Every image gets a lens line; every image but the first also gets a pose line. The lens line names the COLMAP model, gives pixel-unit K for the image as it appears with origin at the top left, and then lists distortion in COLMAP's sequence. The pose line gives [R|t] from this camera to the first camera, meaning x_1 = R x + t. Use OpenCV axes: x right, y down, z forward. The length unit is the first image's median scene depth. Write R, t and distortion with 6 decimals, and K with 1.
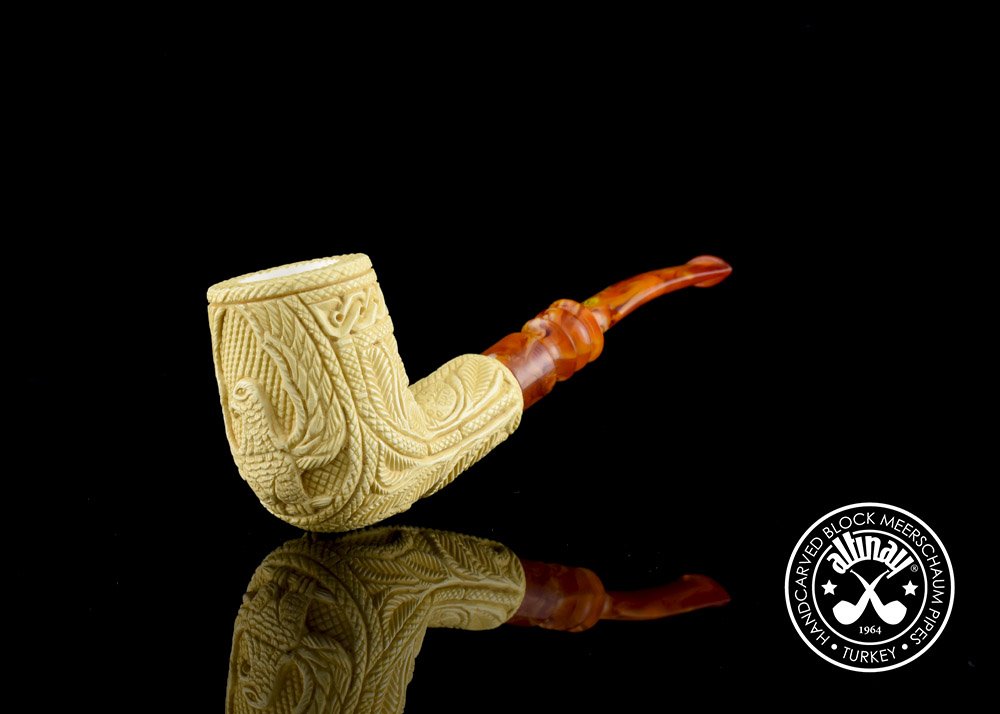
lens RADIAL K [[2300.2, 0, 500.0], [0, 2300.2, 357.0], [0, 0, 1]] dist [-0.370728, 0.006736]
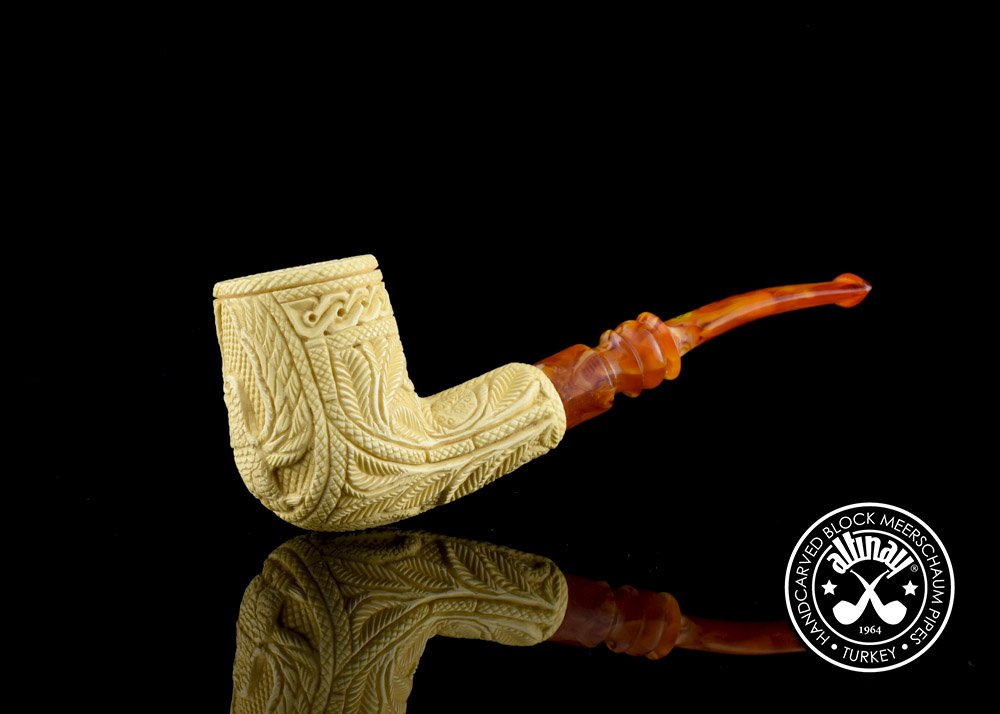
lens RADIAL K [[2300.2, 0, 500.0], [0, 2300.2, 357.0], [0, 0, 1]] dist [-0.370728, 0.006736]
pose [[0.926623, 0.061677, -0.370899, 0.372068], [-0.059558, 0.998077, 0.017175, -0.021797], [0.371245, 0.006175, 0.928514, 0.101110]]
